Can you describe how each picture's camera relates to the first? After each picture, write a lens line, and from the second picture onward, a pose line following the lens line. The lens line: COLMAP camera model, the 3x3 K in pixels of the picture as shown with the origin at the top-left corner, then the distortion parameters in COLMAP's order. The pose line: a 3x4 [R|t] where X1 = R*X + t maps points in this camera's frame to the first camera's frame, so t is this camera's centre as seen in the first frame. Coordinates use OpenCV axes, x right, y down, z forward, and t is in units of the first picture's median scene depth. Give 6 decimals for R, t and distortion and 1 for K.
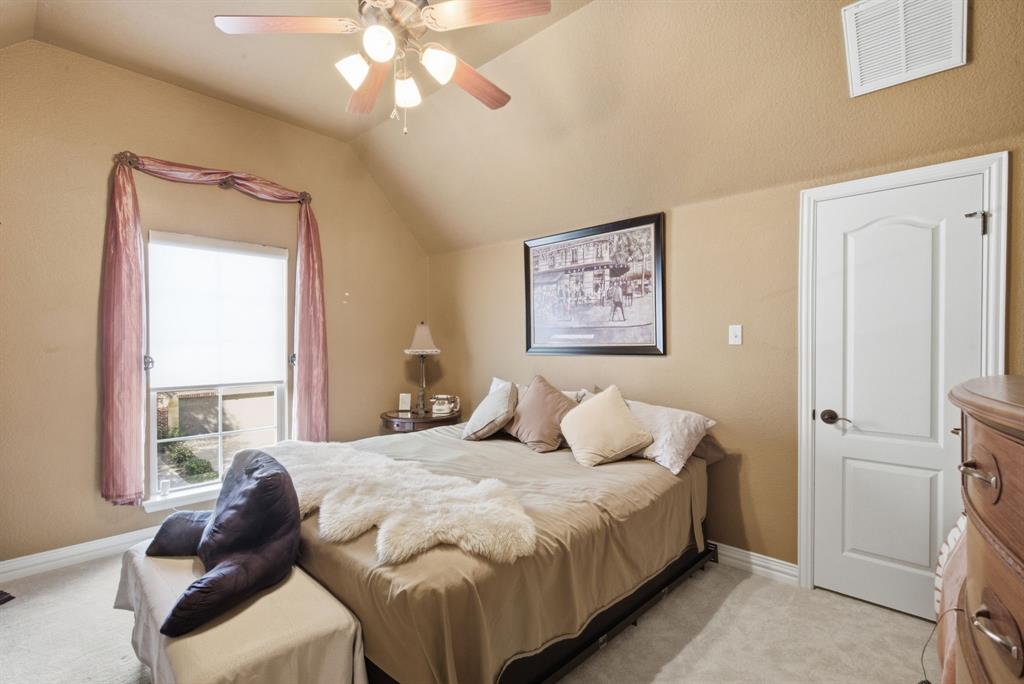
lens RADIAL K [[468.0, 0, 511.9], [0, 468.0, 350.3], [0, 0, 1]] dist [0.005119, -0.002863]
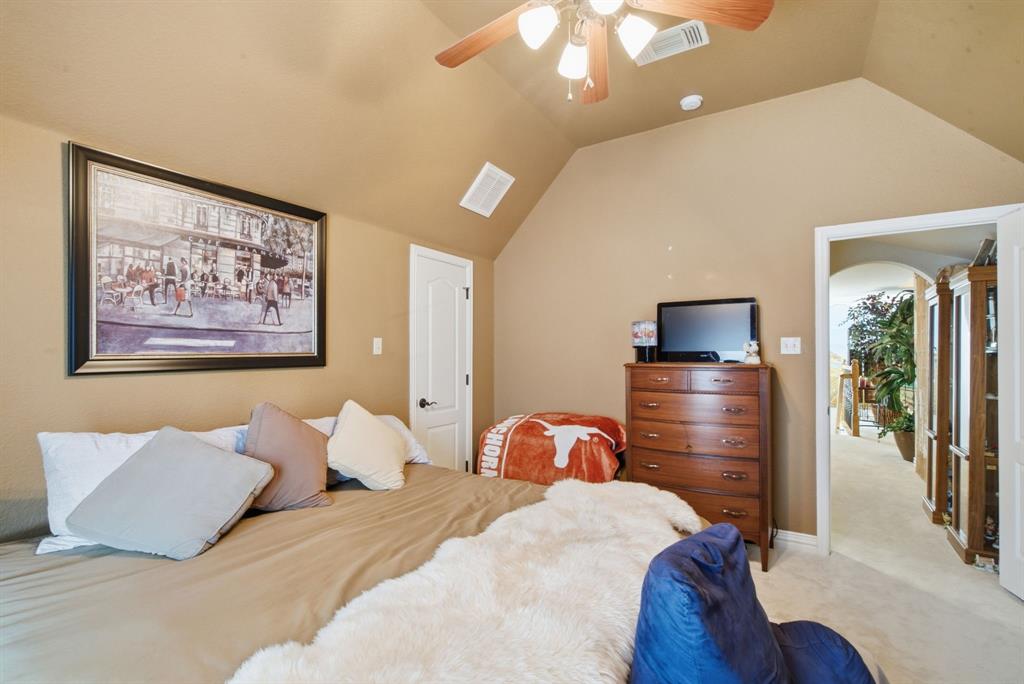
lens RADIAL K [[468.0, 0, 510.6], [0, 468.0, 343.3], [0, 0, 1]] dist [0.005119, -0.002863]
pose [[-0.184834, 0.014853, 0.982658, -0.619980], [0.002946, 0.999890, -0.014560, -0.018693], [-0.982765, 0.000203, -0.184857, 0.752111]]
